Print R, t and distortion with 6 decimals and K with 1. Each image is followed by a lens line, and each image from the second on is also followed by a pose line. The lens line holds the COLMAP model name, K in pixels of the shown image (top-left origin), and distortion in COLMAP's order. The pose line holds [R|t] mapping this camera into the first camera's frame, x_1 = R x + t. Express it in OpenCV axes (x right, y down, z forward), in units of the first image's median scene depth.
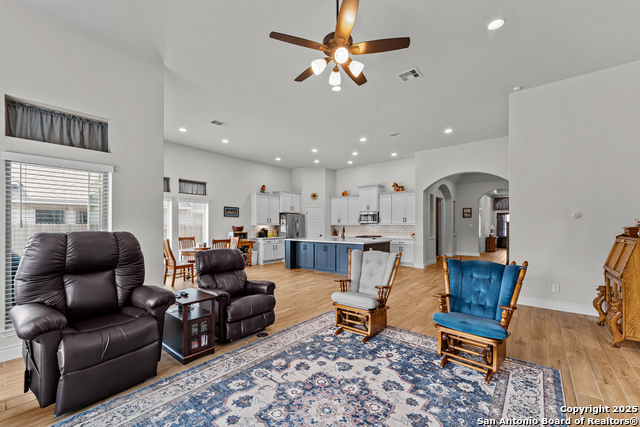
lens RADIAL K [[265.9, 0, 314.2], [0, 265.9, 225.5], [0, 0, 1]] dist [-0.004090, -0.000197]
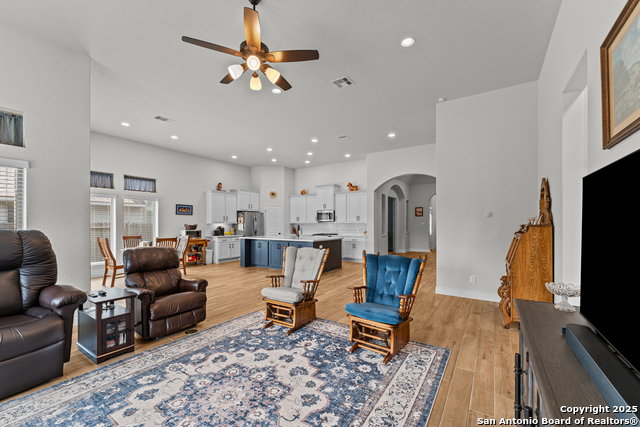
lens RADIAL K [[265.9, 0, 316.7], [0, 265.9, 223.3], [0, 0, 1]] dist [-0.004090, -0.000197]
pose [[0.993889, -0.000868, 0.110381, 0.164444], [0.001086, 0.999998, -0.001920, 0.001432], [-0.110379, 0.002028, 0.993887, -0.056577]]
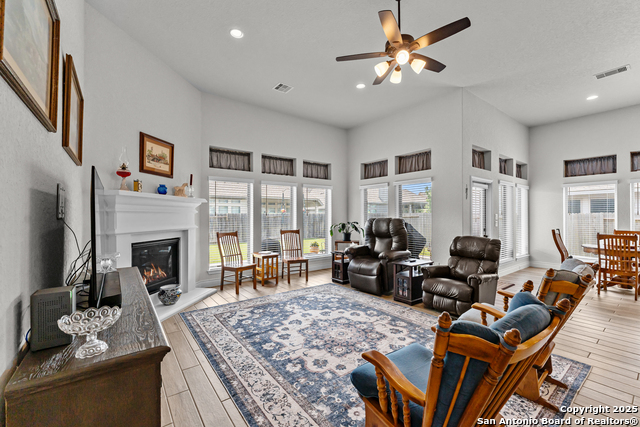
lens RADIAL K [[265.9, 0, 323.7], [0, 265.9, 212.5], [0, 0, 1]] dist [-0.004090, -0.000197]
pose [[-0.211717, -0.004247, -0.977322, 0.922316], [0.000033, 0.999991, -0.004353, -0.006169], [0.977331, -0.000954, -0.211715, 0.708925]]
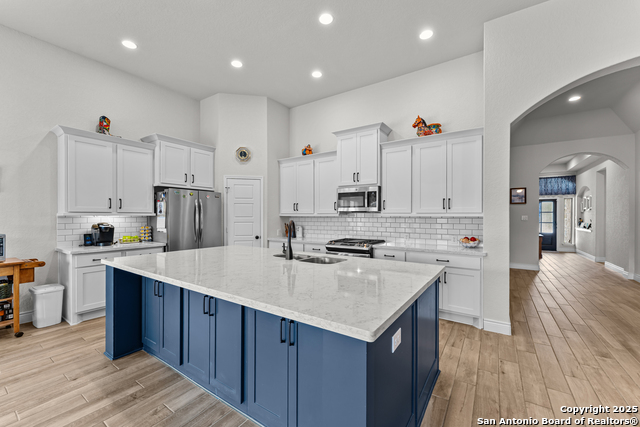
lens RADIAL K [[265.9, 0, 321.1], [0, 265.9, 214.4], [0, 0, 1]] dist [-0.004090, -0.000197]
pose [[0.993890, 0.003533, 0.110315, 0.268632], [-0.002824, 0.999974, -0.006590, -0.003215], [-0.110335, 0.006238, 0.993875, 1.600055]]
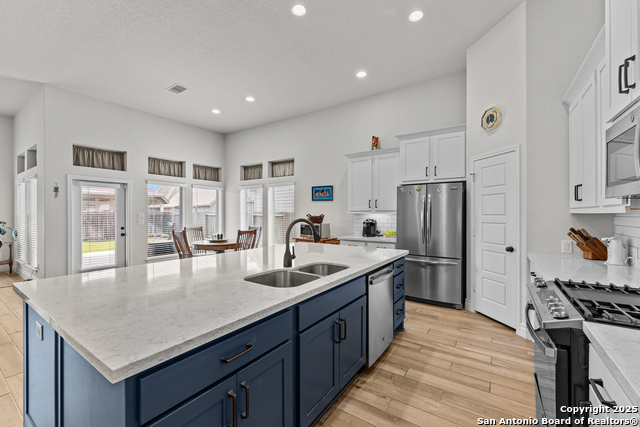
lens RADIAL K [[265.9, 0, 317.2], [0, 265.9, 213.7], [0, 0, 1]] dist [-0.004090, -0.000197]
pose [[0.097007, -0.010121, -0.995232, 0.887926], [-0.011782, 0.999867, -0.011316, 0.015893], [0.995214, 0.012823, 0.096874, 2.397935]]
